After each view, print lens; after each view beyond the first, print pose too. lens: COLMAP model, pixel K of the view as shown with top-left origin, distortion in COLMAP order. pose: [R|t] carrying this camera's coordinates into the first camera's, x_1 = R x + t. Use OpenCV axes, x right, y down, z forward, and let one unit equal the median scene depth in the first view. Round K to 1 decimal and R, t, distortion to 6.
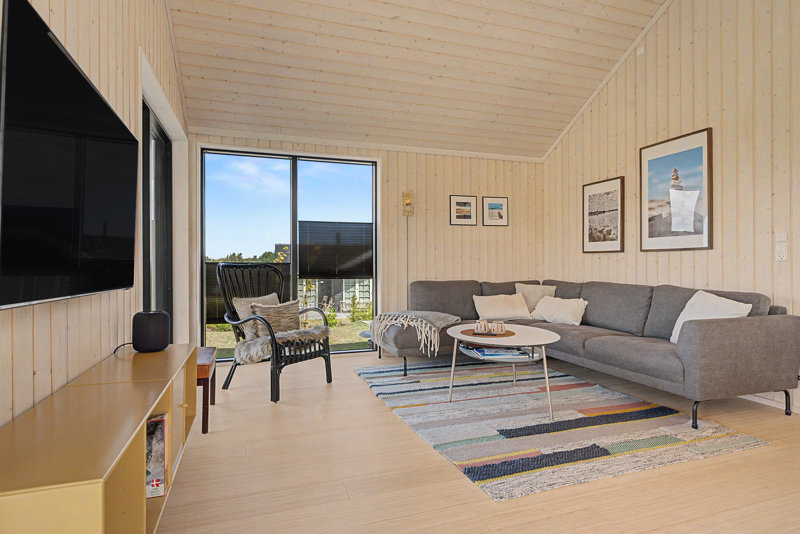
lens RADIAL K [[431.3, 0, 400.0], [0, 431.3, 267.0], [0, 0, 1]] dist [-0.000102, 0.000202]
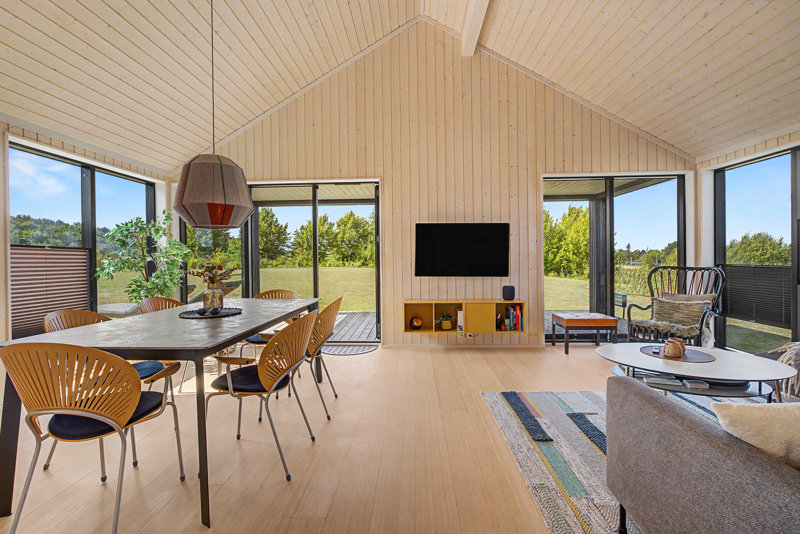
lens RADIAL K [[377.9, 0, 400.0], [0, 377.9, 267.0], [0, 0, 1]] dist [-0.003101, -0.000098]
pose [[-0.375243, 0.028653, -0.926484, 1.569451], [0.009082, 0.999588, 0.027235, -0.071855], [0.926882, 0.001805, -0.375349, 1.046582]]
